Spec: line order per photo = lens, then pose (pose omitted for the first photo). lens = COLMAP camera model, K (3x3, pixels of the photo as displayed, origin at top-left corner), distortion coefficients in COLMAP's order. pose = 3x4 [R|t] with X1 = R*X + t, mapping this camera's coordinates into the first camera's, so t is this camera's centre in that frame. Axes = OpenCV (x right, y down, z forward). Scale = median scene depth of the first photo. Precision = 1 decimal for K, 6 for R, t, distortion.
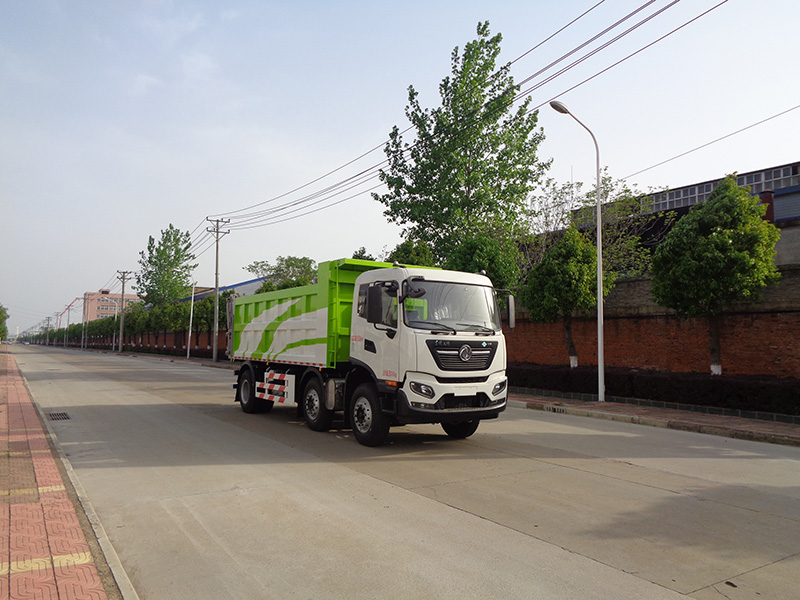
lens RADIAL K [[598.5, 0, 390.5], [0, 598.5, 300.2], [0, 0, 1]] dist [0.022602, -0.002052]
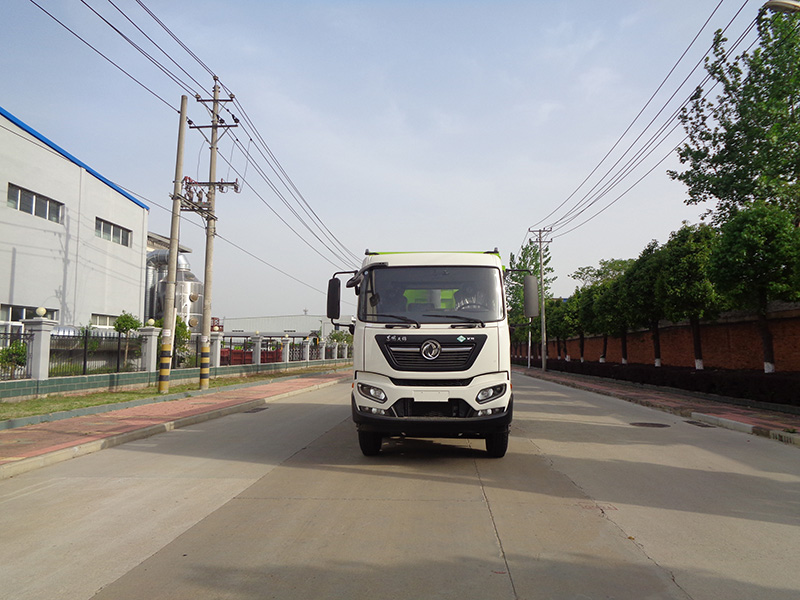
lens RADIAL K [[598.5, 0, 390.5], [0, 598.5, 300.2], [0, 0, 1]] dist [0.022602, -0.002052]
pose [[0.796763, -0.068072, -0.600446, 0.563807], [0.054964, 0.997680, -0.040171, 0.048782], [0.601787, -0.000996, 0.798656, 0.301010]]
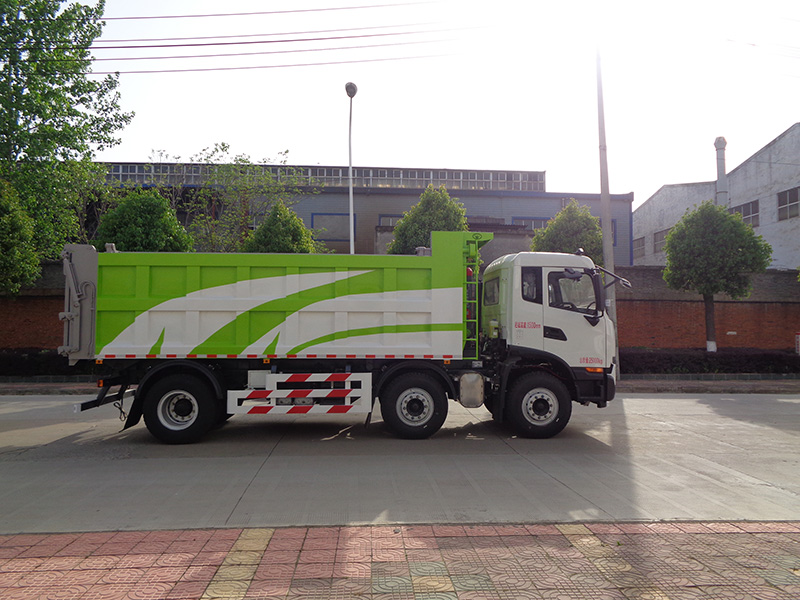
lens RADIAL K [[598.5, 0, 390.5], [0, 598.5, 300.2], [0, 0, 1]] dist [0.022602, -0.002052]
pose [[0.467842, 0.035516, 0.883098, -0.985525], [-0.065464, 0.997840, -0.005450, 0.046080], [-0.881385, -0.055261, 0.469156, 0.777143]]
